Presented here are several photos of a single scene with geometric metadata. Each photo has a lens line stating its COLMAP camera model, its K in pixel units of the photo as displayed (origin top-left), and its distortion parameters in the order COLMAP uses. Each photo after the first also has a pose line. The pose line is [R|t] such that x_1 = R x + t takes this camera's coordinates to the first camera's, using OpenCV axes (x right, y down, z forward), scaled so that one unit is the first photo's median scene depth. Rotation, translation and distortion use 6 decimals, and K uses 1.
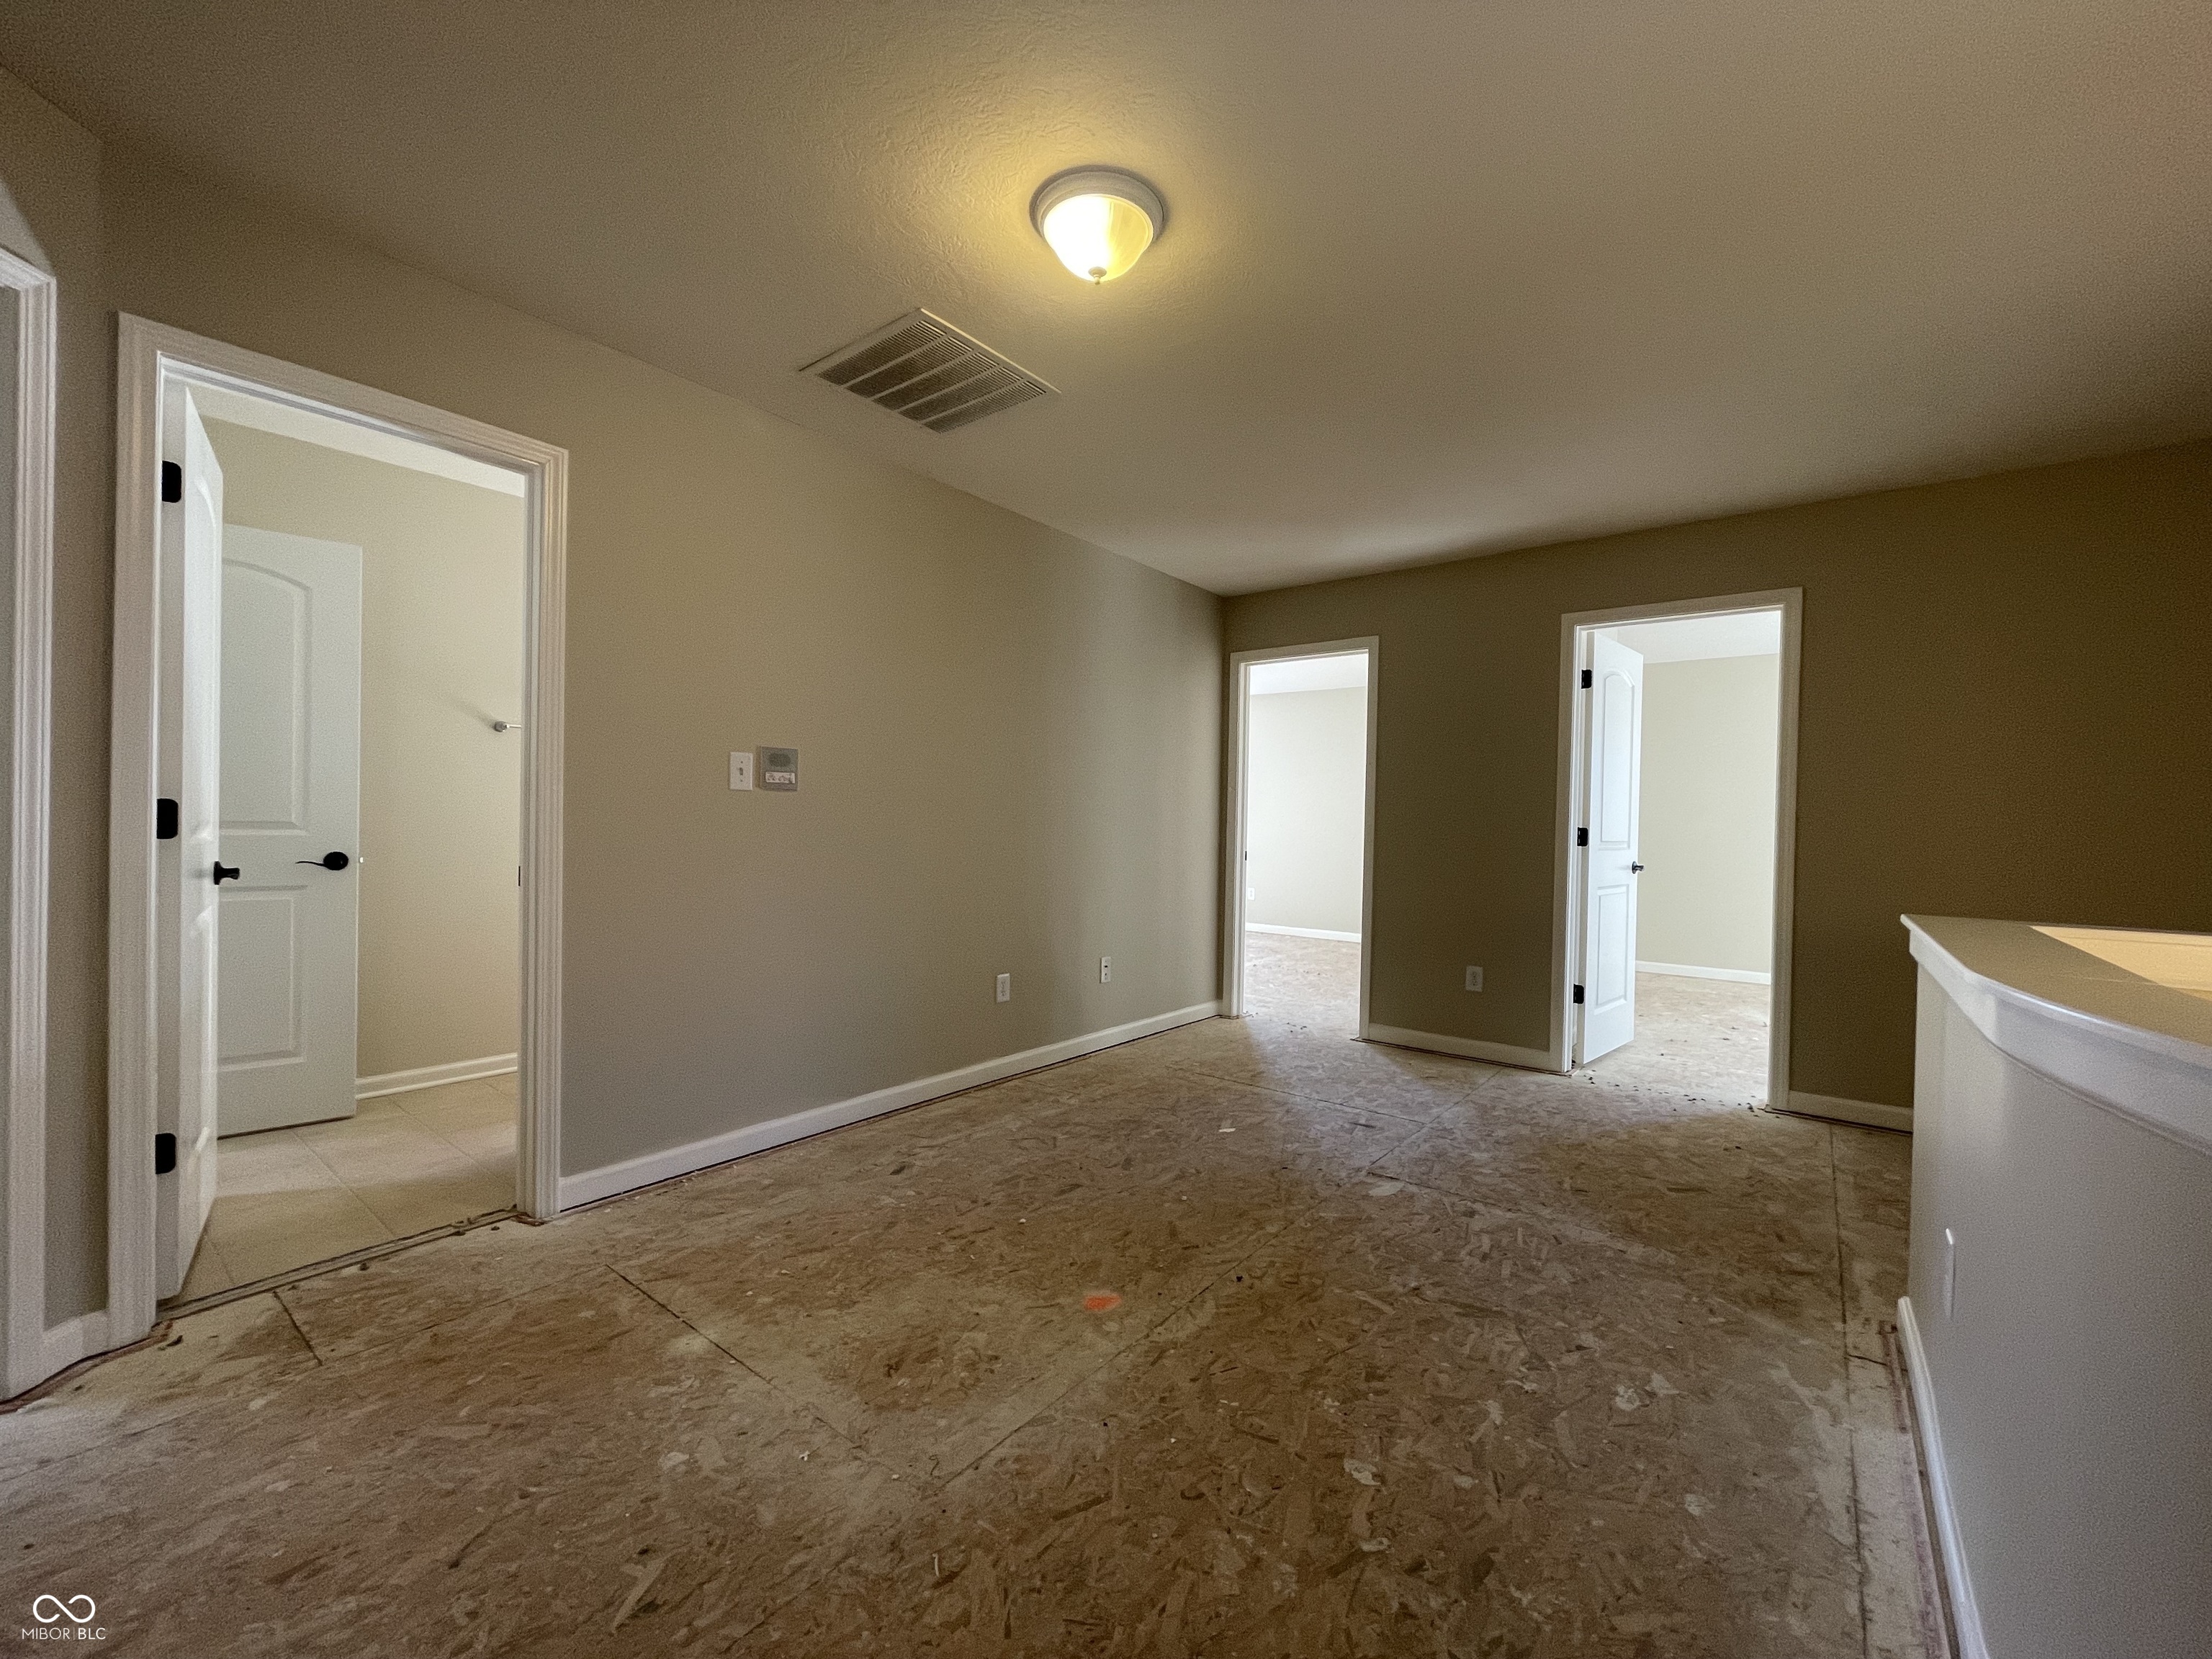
lens RADIAL K [[895.5, 0, 1113.7], [0, 895.5, 830.3], [0, 0, 1]] dist [-0.001314, -0.000423]
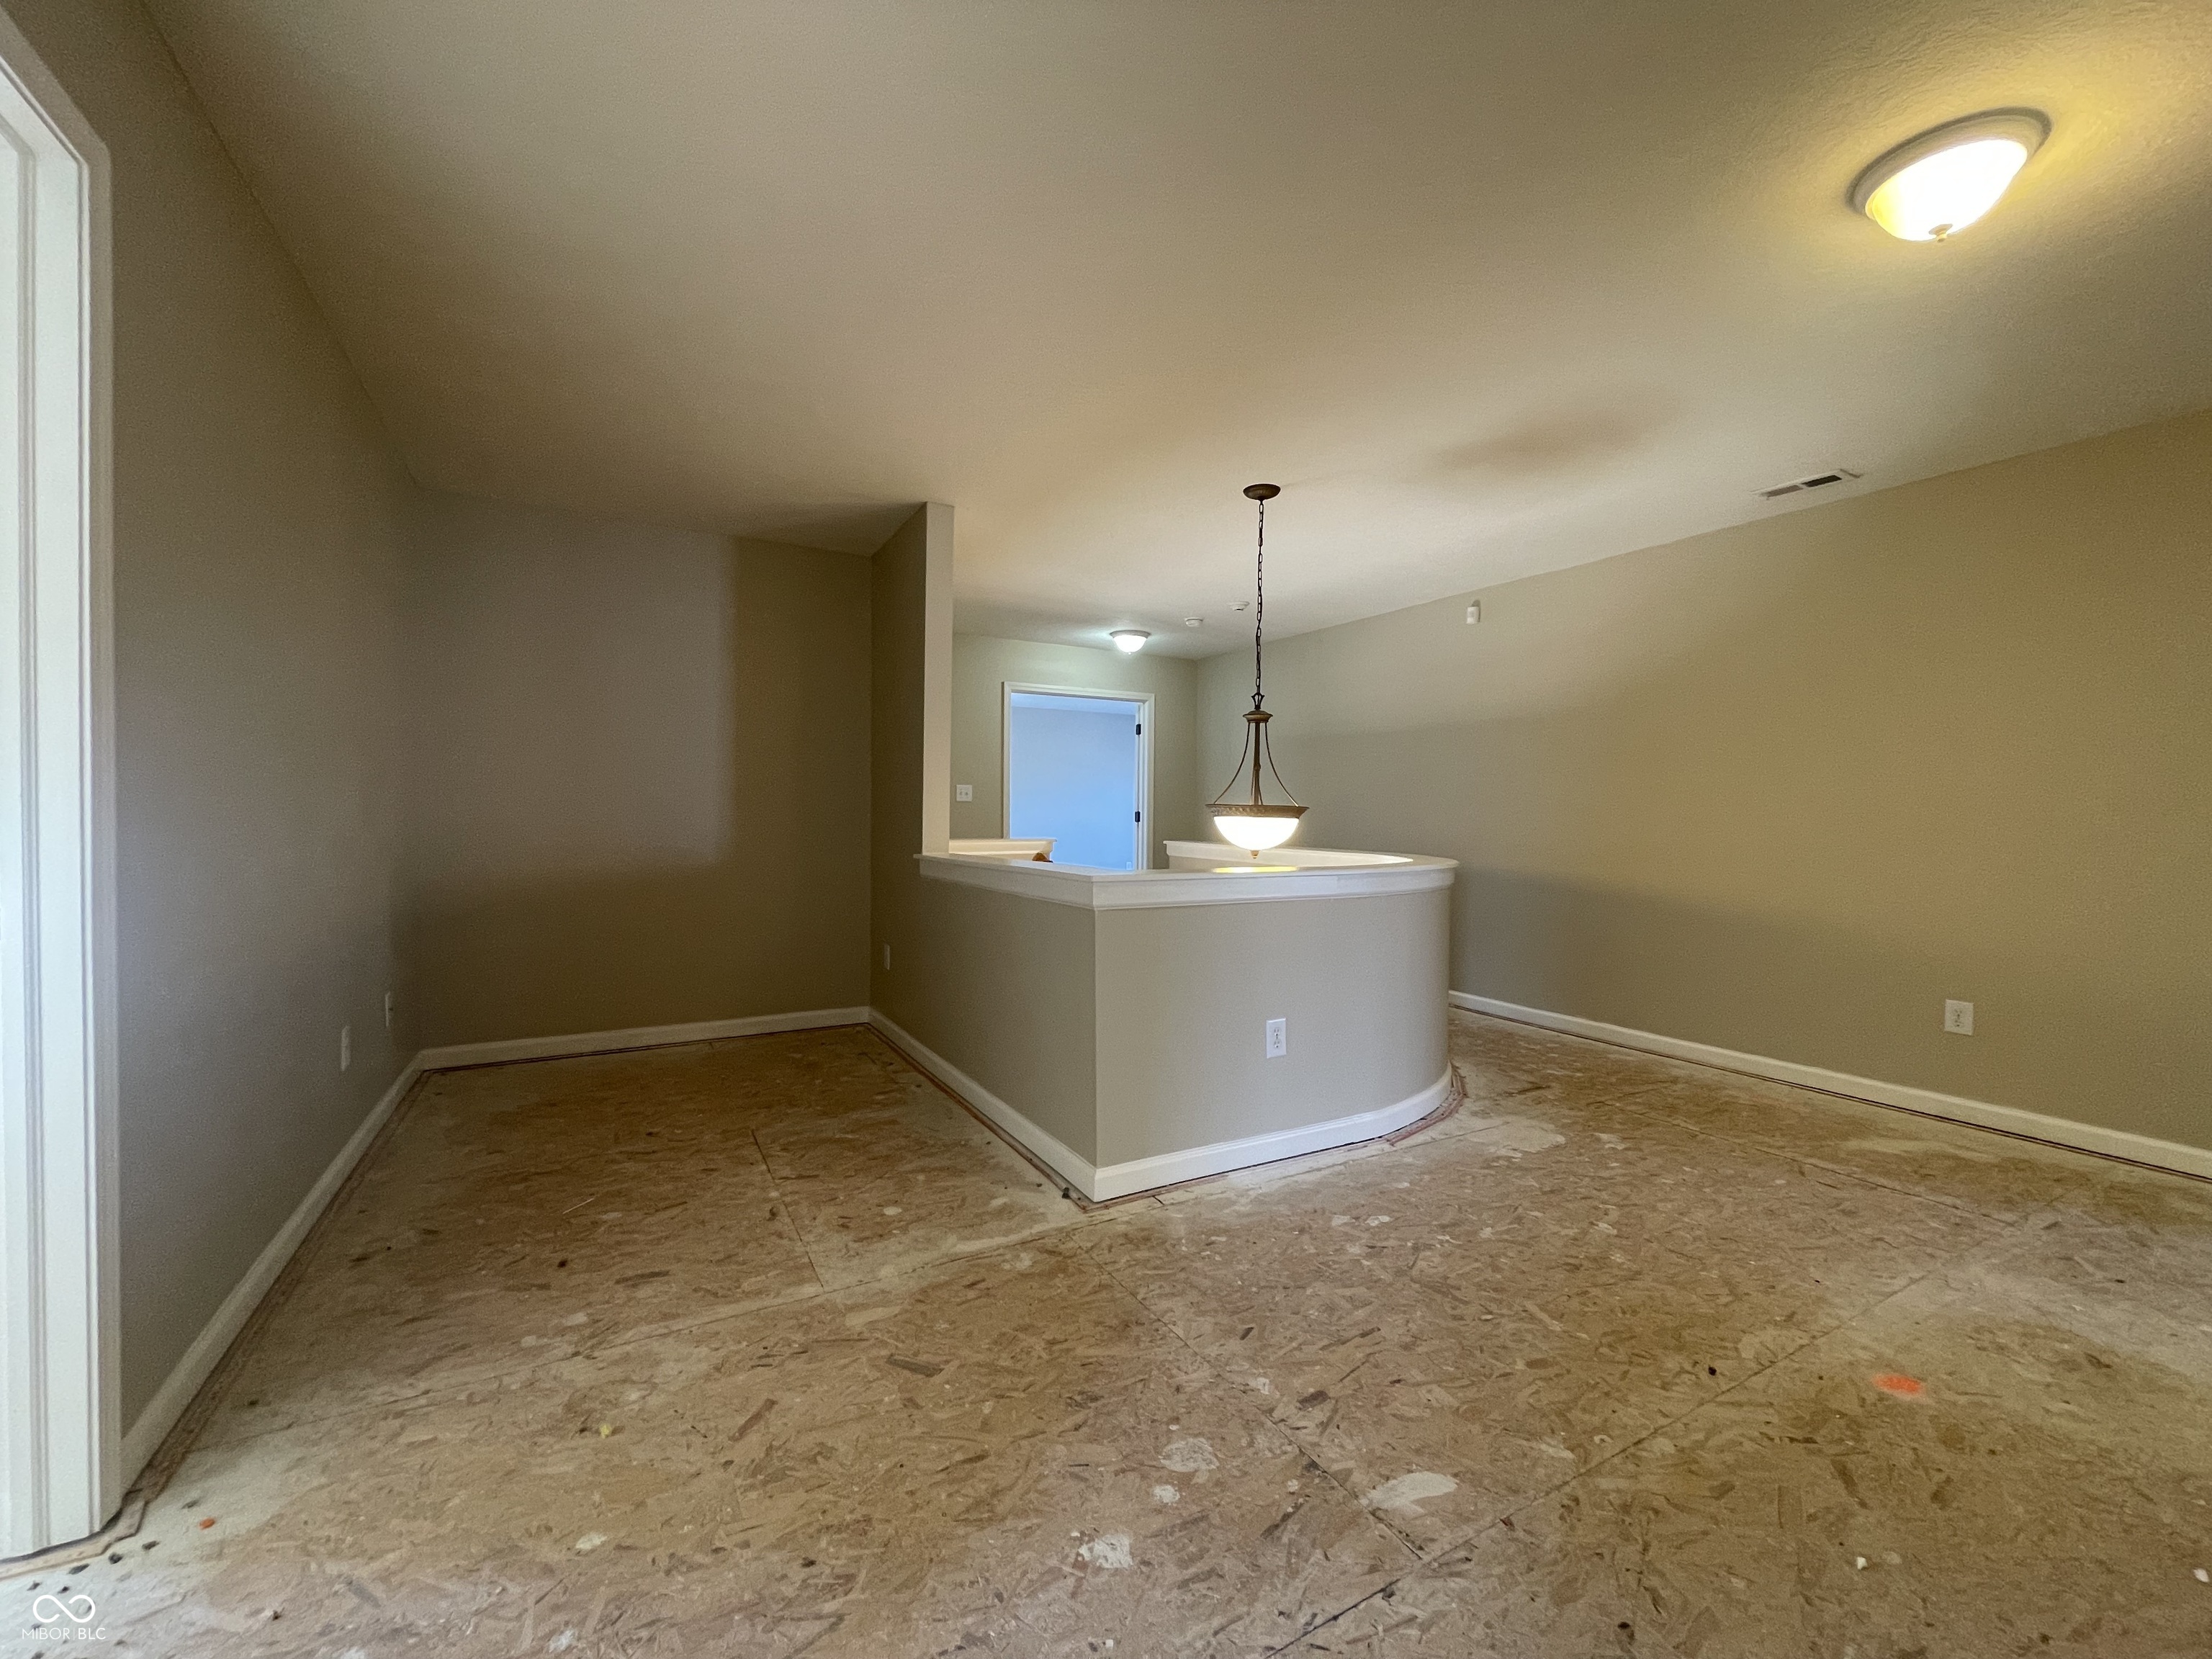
lens RADIAL K [[895.5, 0, 1113.7], [0, 895.5, 830.3], [0, 0, 1]] dist [-0.001314, -0.000423]
pose [[-0.923116, -0.037715, 0.382666, 0.372180], [-0.027517, 0.999106, 0.032090, -0.010128], [-0.383535, 0.019093, -0.923329, 2.068946]]
